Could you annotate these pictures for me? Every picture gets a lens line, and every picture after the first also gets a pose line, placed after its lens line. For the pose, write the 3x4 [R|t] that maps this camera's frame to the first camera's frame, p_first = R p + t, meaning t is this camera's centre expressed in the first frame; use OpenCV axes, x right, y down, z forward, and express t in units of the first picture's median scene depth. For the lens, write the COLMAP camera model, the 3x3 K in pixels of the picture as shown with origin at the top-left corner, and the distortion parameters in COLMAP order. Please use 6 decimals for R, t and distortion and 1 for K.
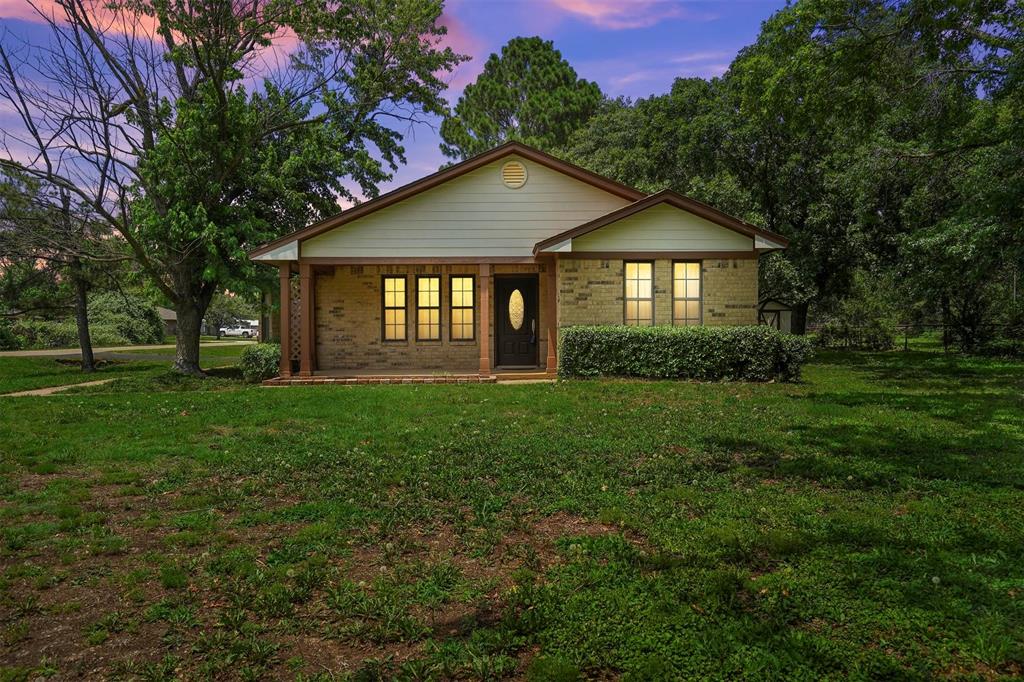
lens RADIAL K [[721.3, 0, 512.0], [0, 721.3, 341.0], [0, 0, 1]] dist [0.048288, 0.026882]
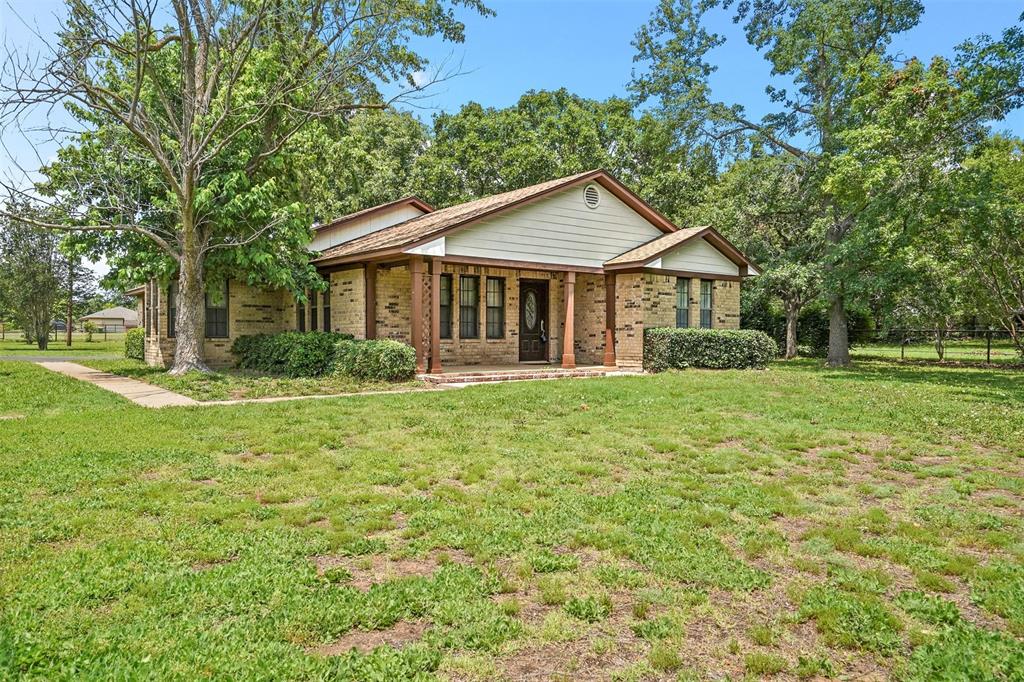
lens RADIAL K [[721.3, 0, 512.0], [0, 721.3, 341.0], [0, 0, 1]] dist [0.048288, 0.026882]
pose [[0.803930, 0.005895, 0.594695, -0.759116], [-0.008712, 0.999960, 0.001865, 0.001495], [-0.594660, -0.006681, 0.803949, 0.131593]]
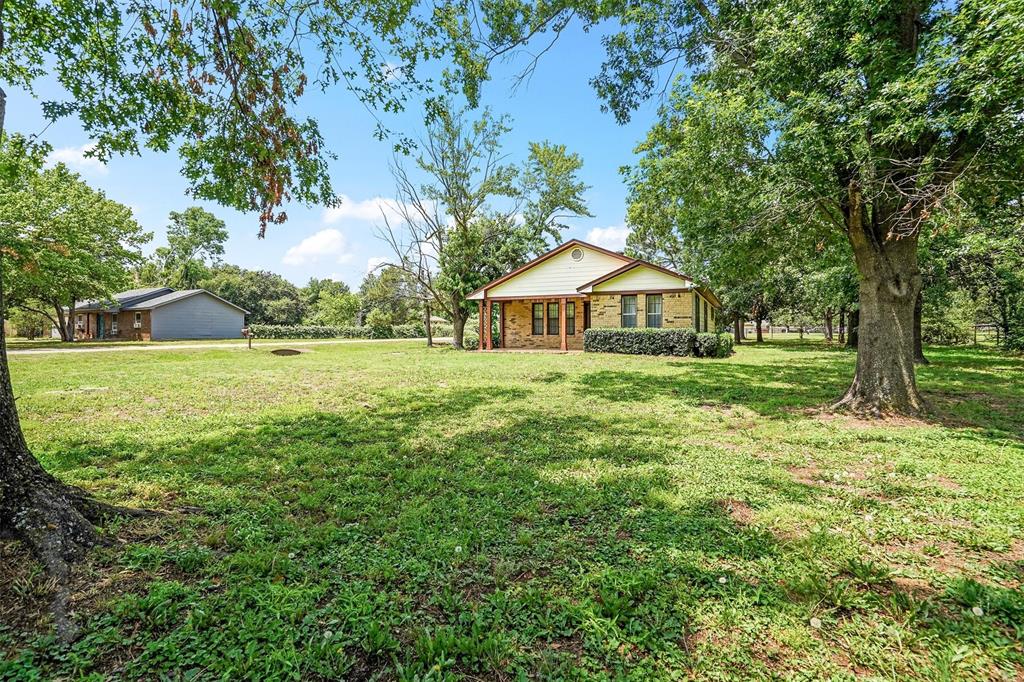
lens RADIAL K [[501.9, 0, 512.0], [0, 501.9, 341.0], [0, 0, 1]] dist [0.000249, 0.000046]
pose [[0.889314, 0.012619, -0.457122, 0.473058], [-0.007594, 0.999889, 0.012827, 0.000326], [0.457233, -0.007936, 0.889311, -0.342621]]
